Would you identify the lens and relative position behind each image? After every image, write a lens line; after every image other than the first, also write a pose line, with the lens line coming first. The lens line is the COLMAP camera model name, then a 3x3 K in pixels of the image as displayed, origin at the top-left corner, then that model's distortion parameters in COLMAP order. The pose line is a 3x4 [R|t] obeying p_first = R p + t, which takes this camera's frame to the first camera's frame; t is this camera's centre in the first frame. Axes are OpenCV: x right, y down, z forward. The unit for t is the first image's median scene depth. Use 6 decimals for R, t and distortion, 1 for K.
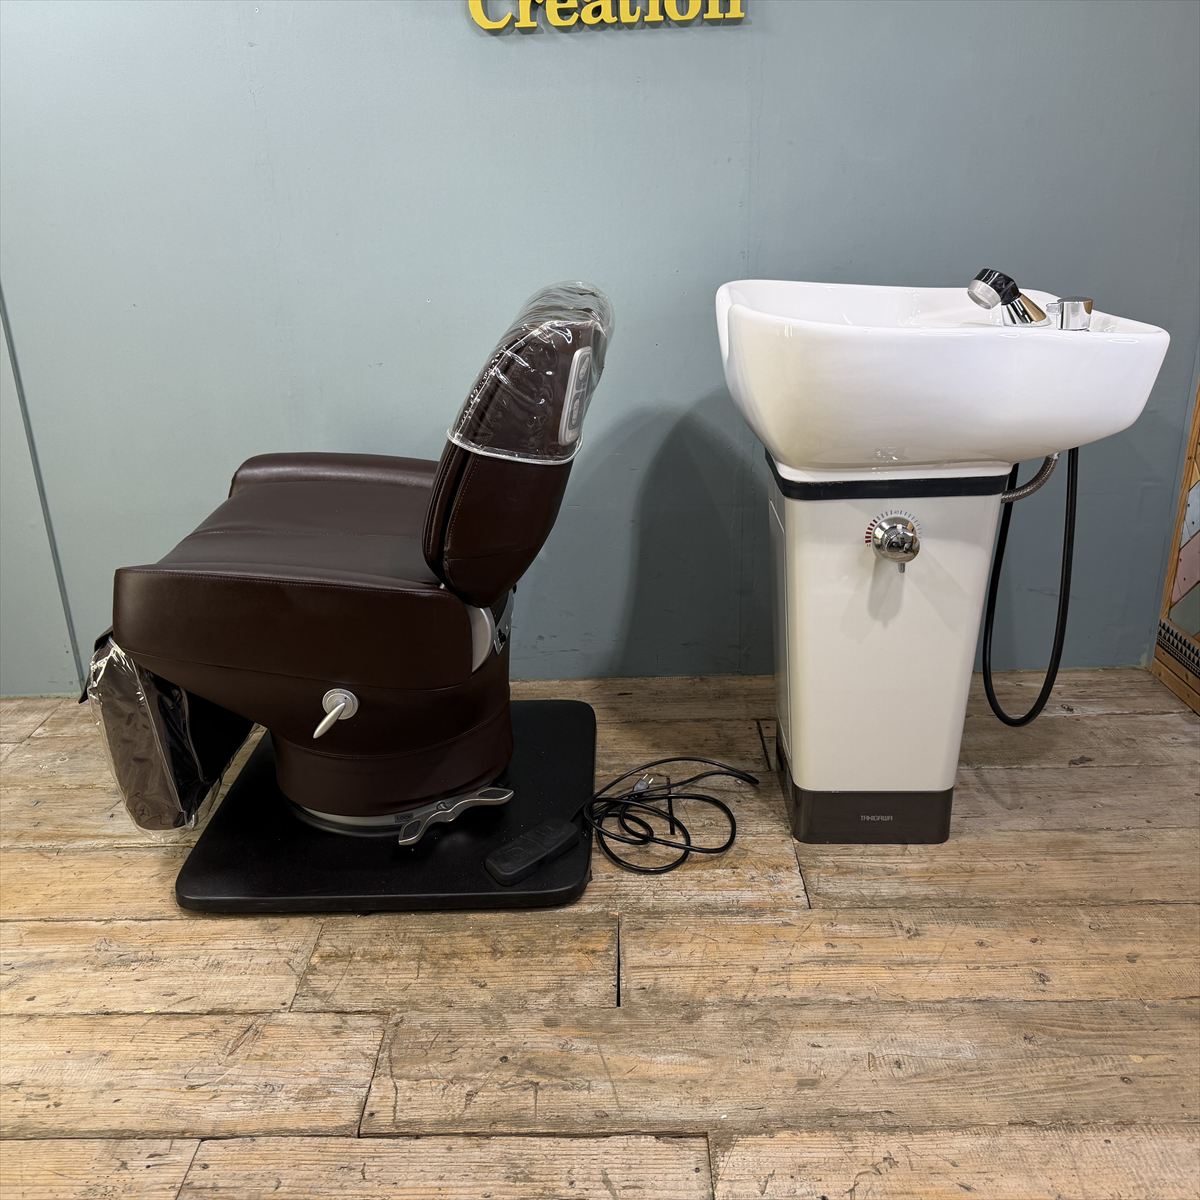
lens RADIAL K [[1165.0, 0, 614.7], [0, 1165.0, 630.0], [0, 0, 1]] dist [-0.015936, 0.000000]
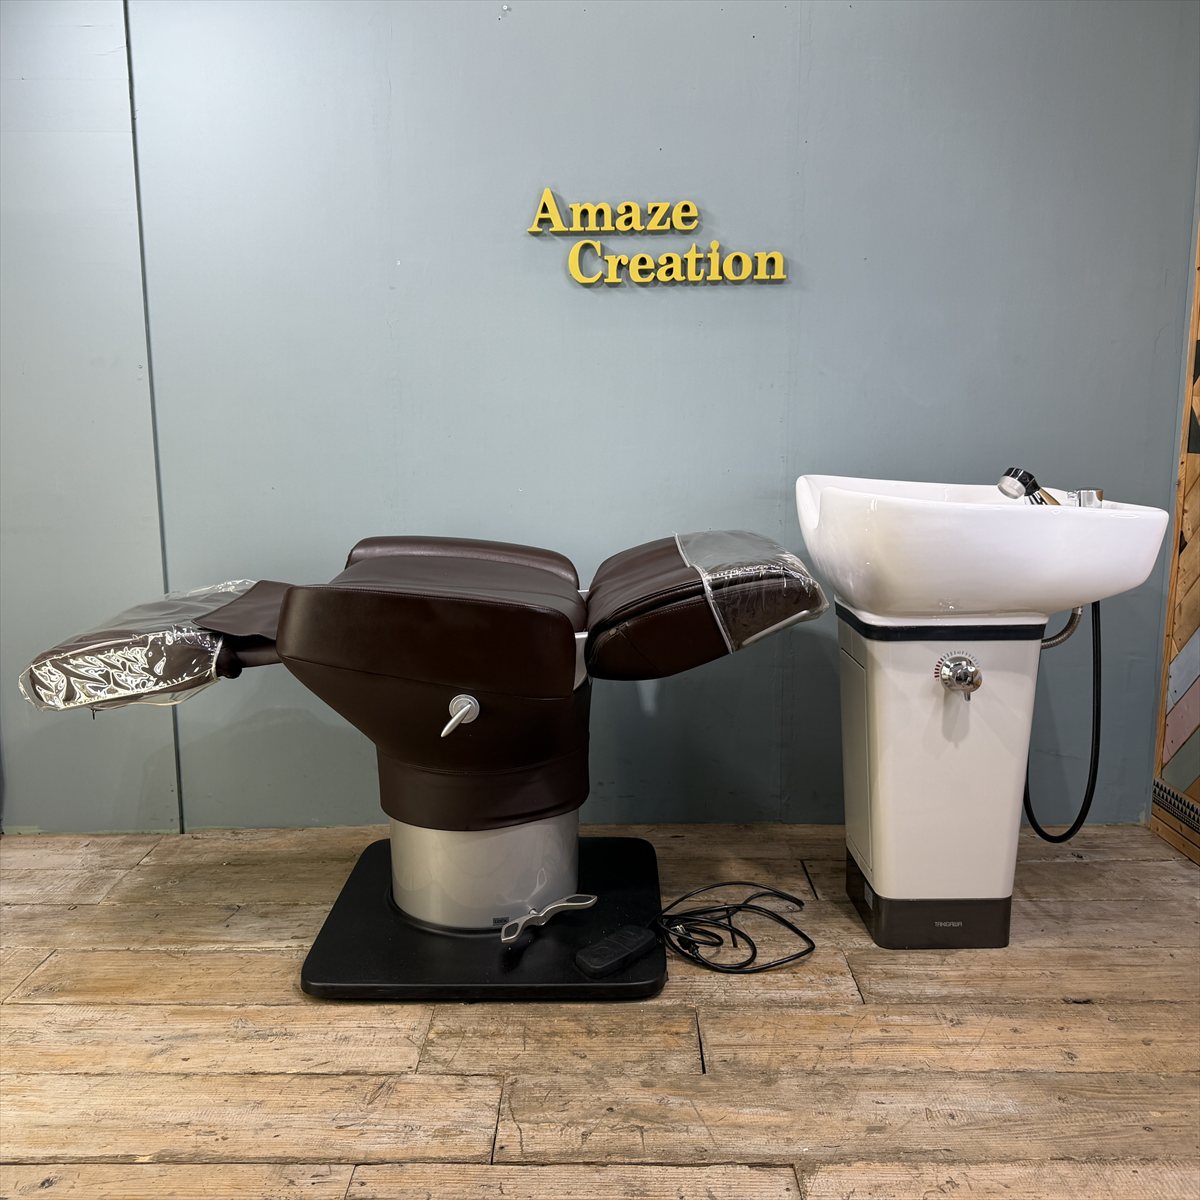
lens RADIAL K [[1208.5, 0, 603.3], [0, 1208.5, 582.5], [0, 0, 1]] dist [-0.030727, 0.000000]
pose [[0.999780, 0.020509, 0.004351, -0.100511], [-0.018991, 0.973828, -0.226491, 0.110751], [-0.008882, 0.226359, 0.974004, -0.236144]]
